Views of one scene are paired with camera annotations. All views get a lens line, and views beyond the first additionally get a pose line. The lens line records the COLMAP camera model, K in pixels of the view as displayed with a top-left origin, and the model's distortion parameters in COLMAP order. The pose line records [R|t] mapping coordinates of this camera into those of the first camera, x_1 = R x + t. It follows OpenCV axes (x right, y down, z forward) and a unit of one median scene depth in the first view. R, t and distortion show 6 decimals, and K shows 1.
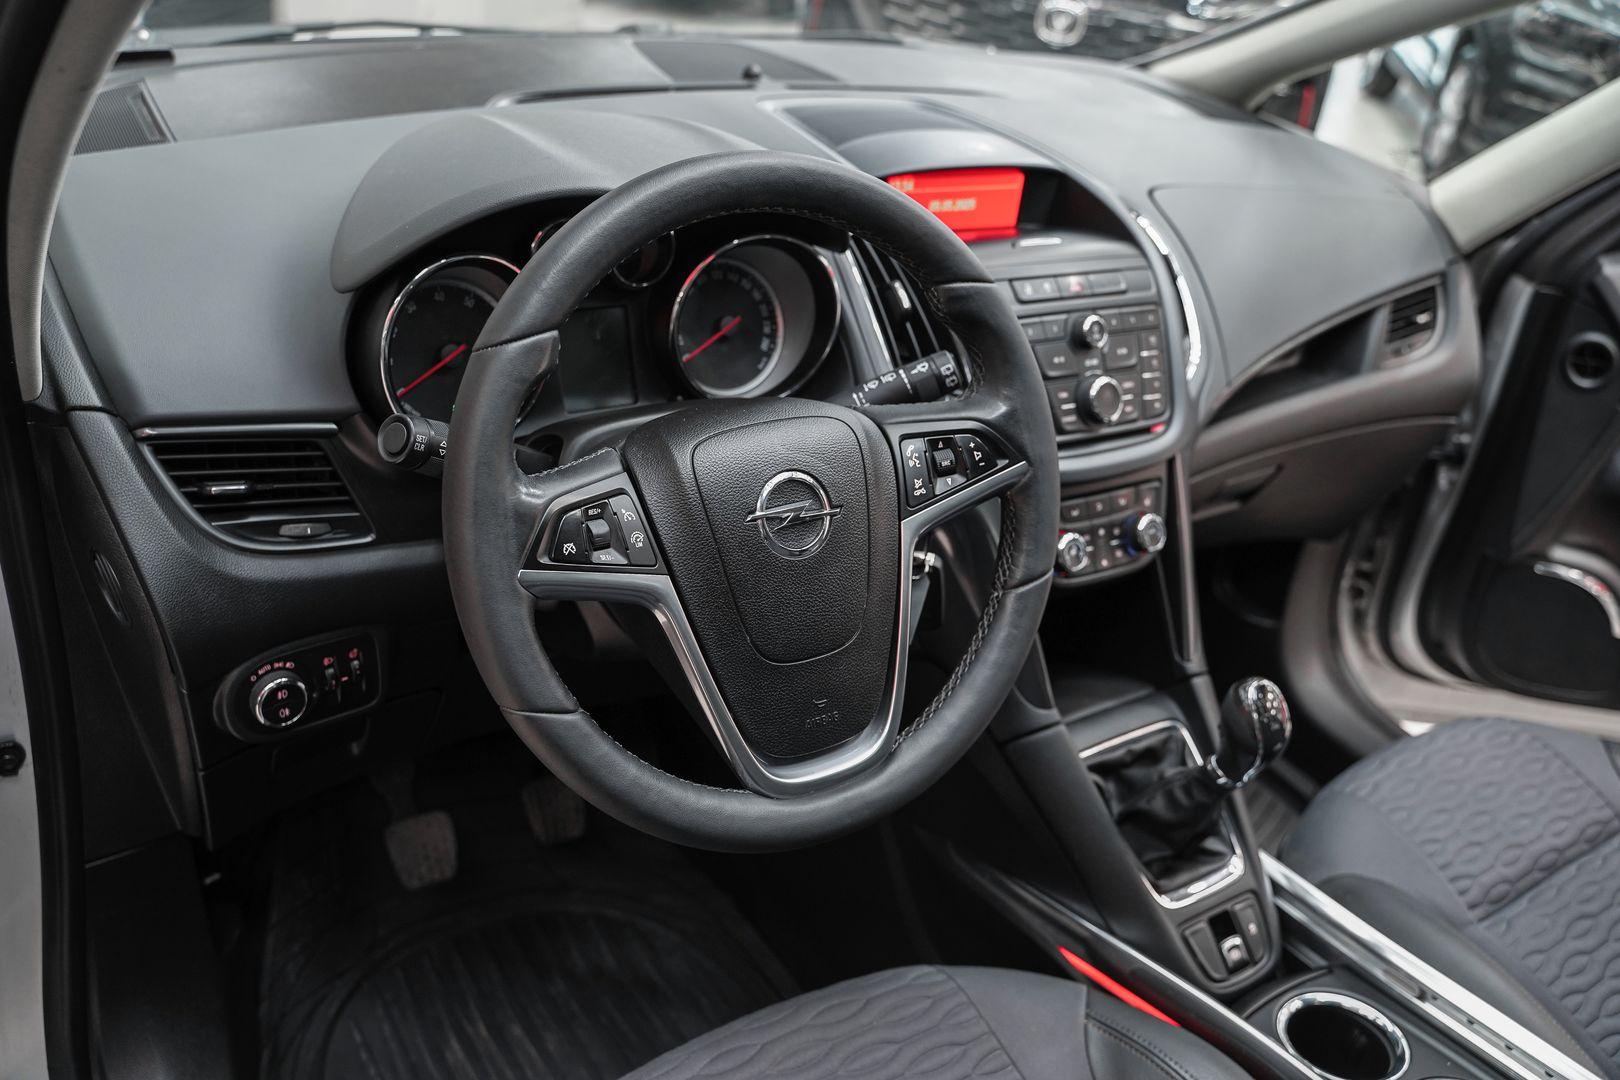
lens RADIAL K [[1319.1, 0, 805.7], [0, 1319.1, 535.1], [0, 0, 1]] dist [-0.125445, 0.102023]
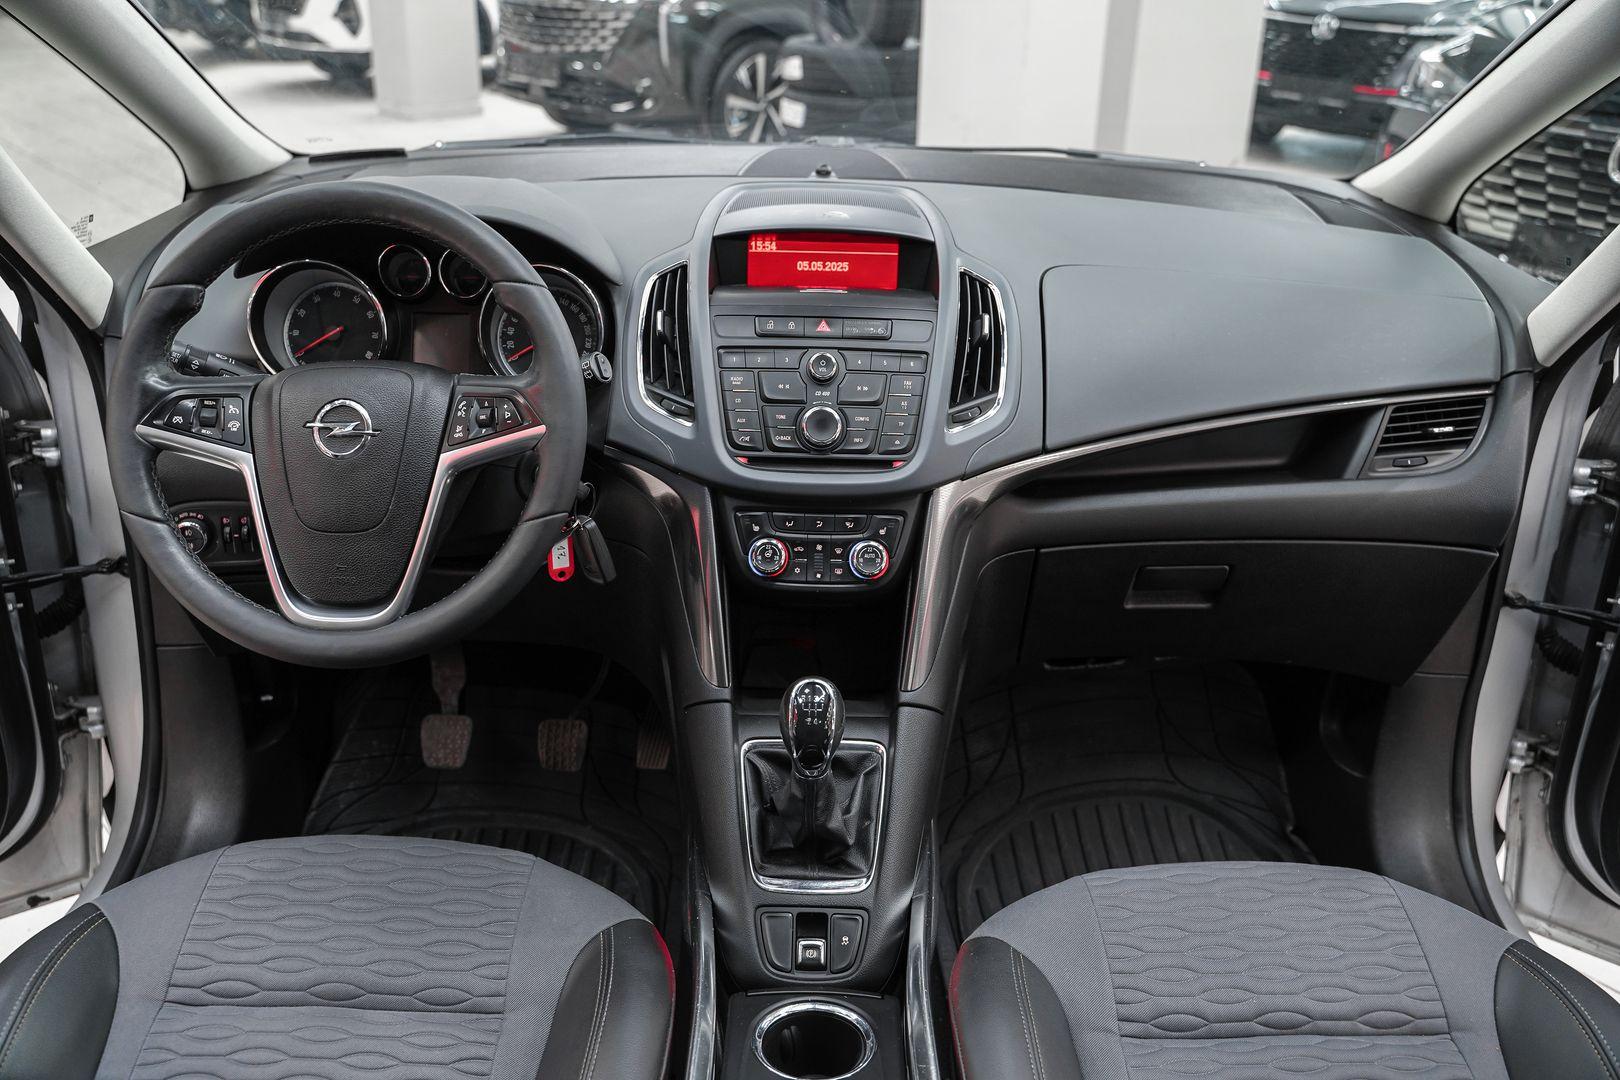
lens RADIAL K [[1296.6, 0, 802.2], [0, 1296.6, 537.6], [0, 0, 1]] dist [-0.119626, 0.094524]
pose [[0.836670, 0.136142, -0.530518, 0.820326], [-0.195977, 0.978900, -0.057866, 0.057543], [0.511446, 0.152384, 0.845697, 0.072140]]
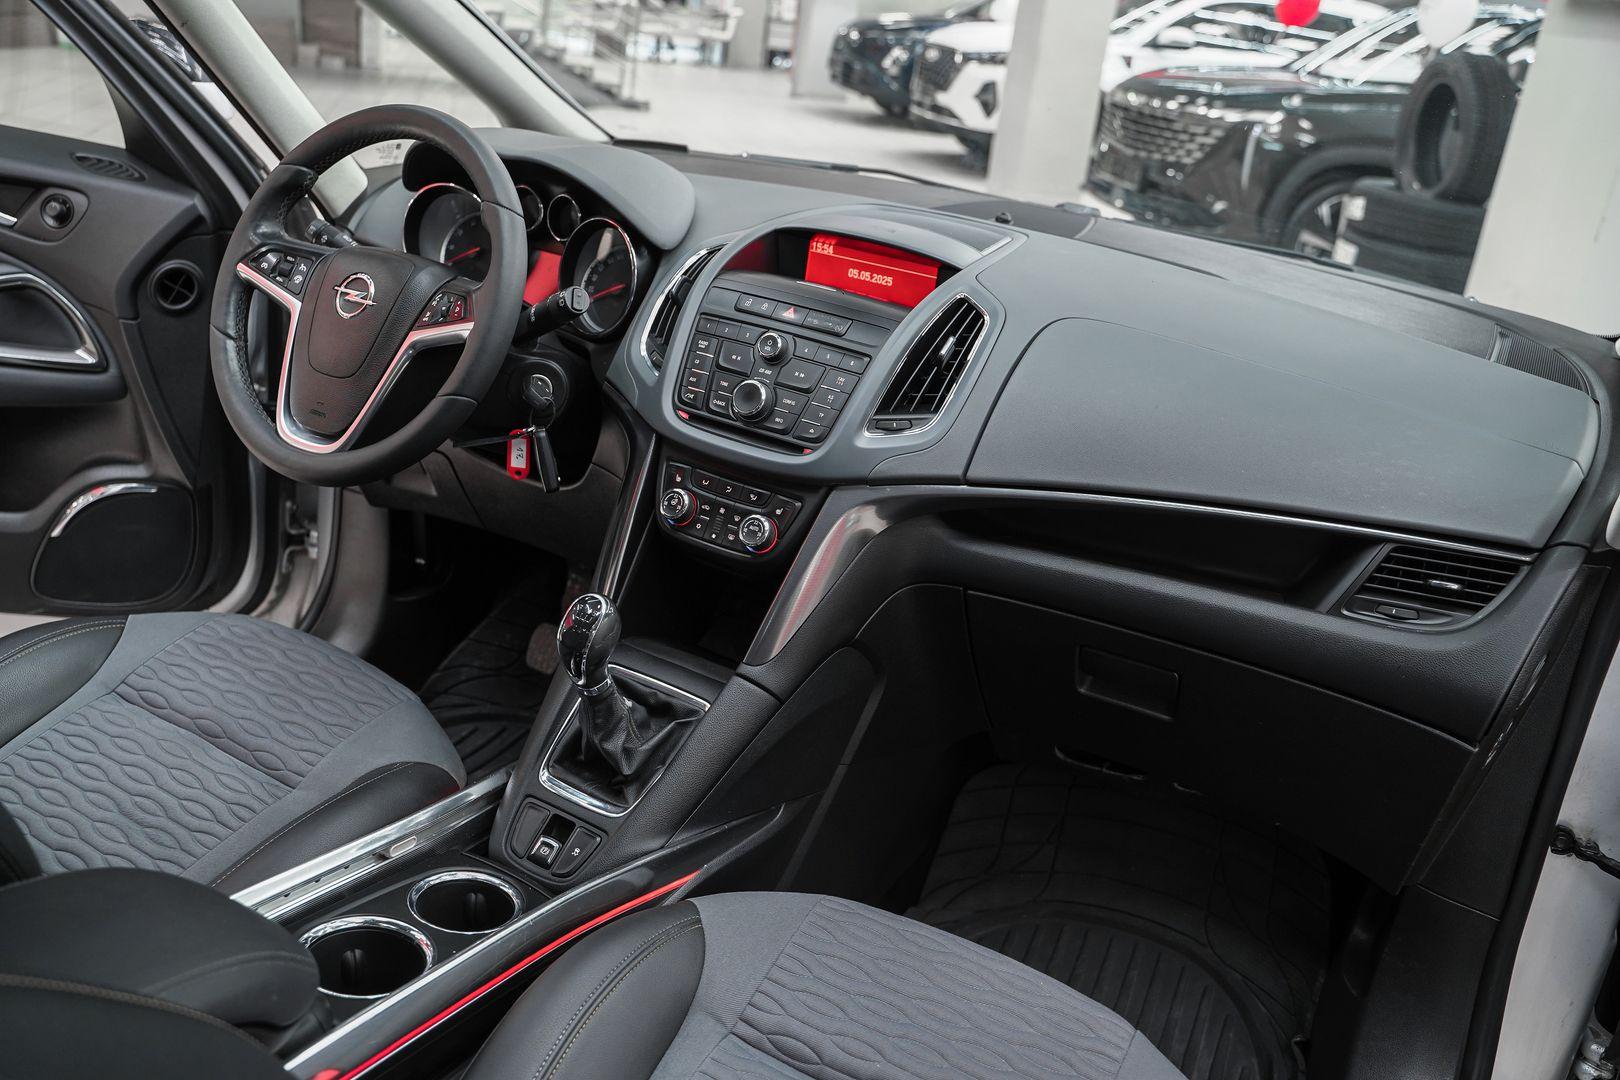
lens RADIAL K [[1296.6, 0, 802.2], [0, 1296.6, 537.6], [0, 0, 1]] dist [-0.119626, 0.094524]
pose [[0.477117, 0.276673, -0.834153, 1.271809], [-0.482403, 0.875828, 0.014572, -0.033672], [0.734607, 0.395446, 0.551340, 0.443390]]
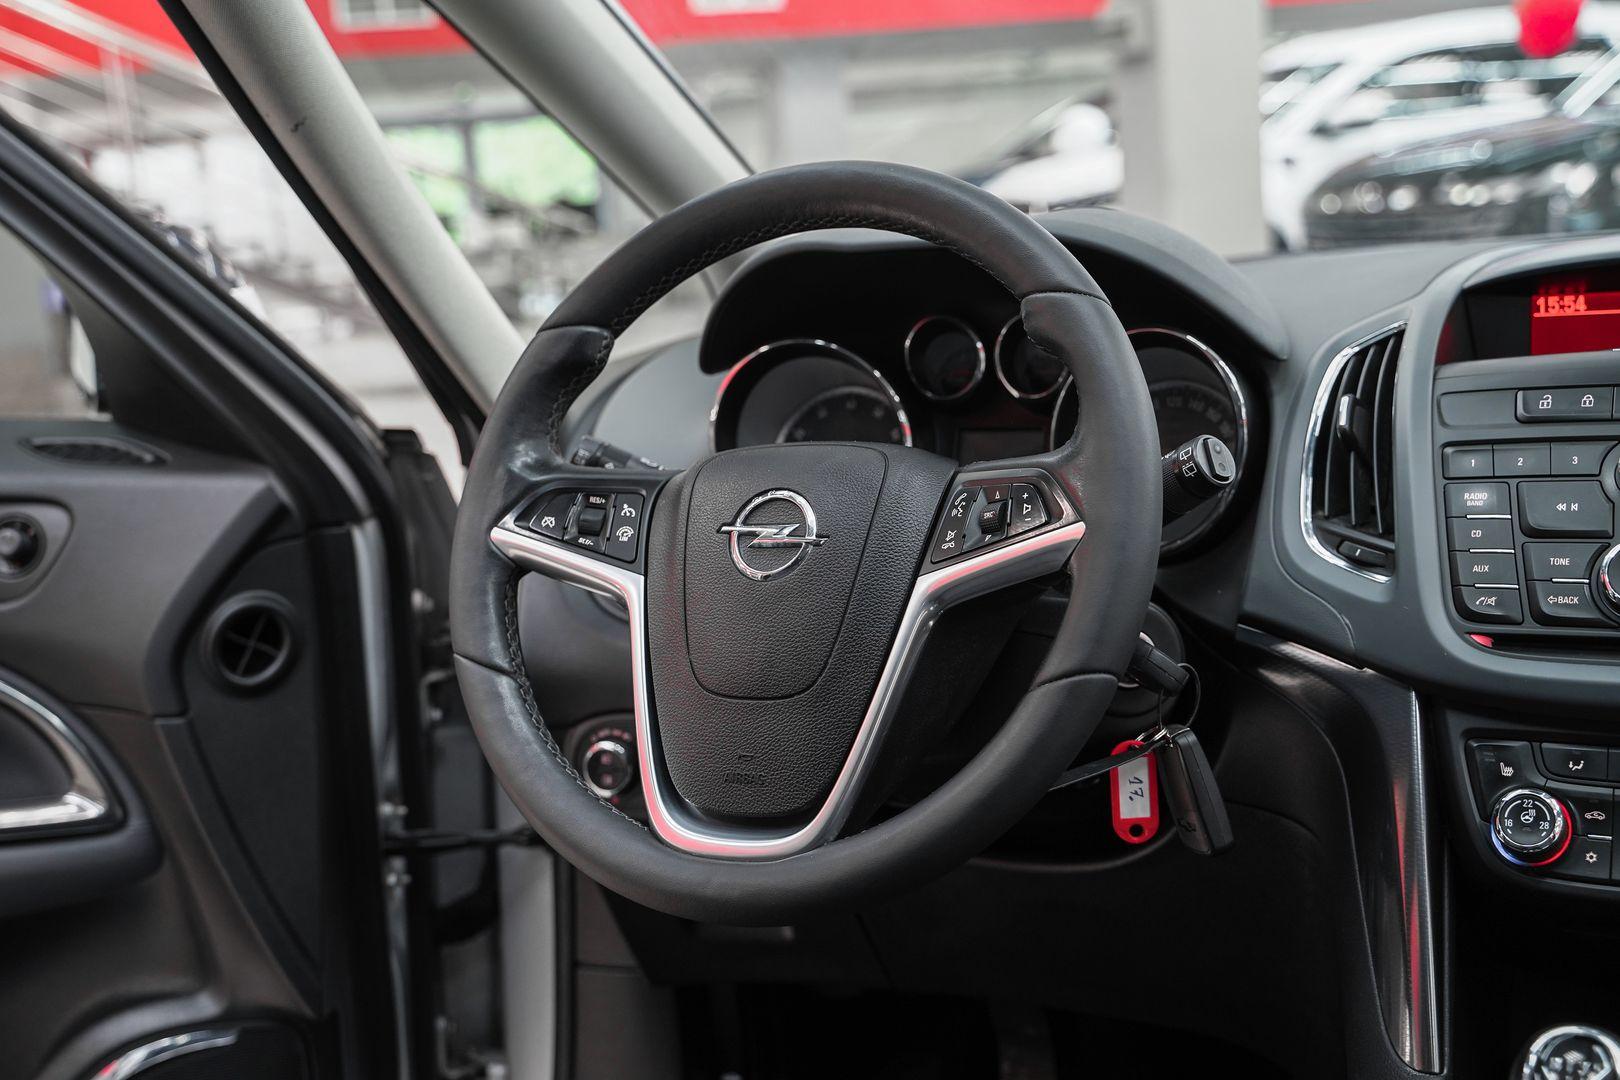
lens RADIAL K [[1941.6, 0, 797.1], [0, 1941.6, 535.5], [0, 0, 1]] dist [0.011418, 0.050316]
pose [[0.482363, -0.012698, -0.875879, 0.810577], [-0.308348, 0.933438, -0.183346, 0.155021], [0.819907, 0.358515, 0.446340, 0.304324]]
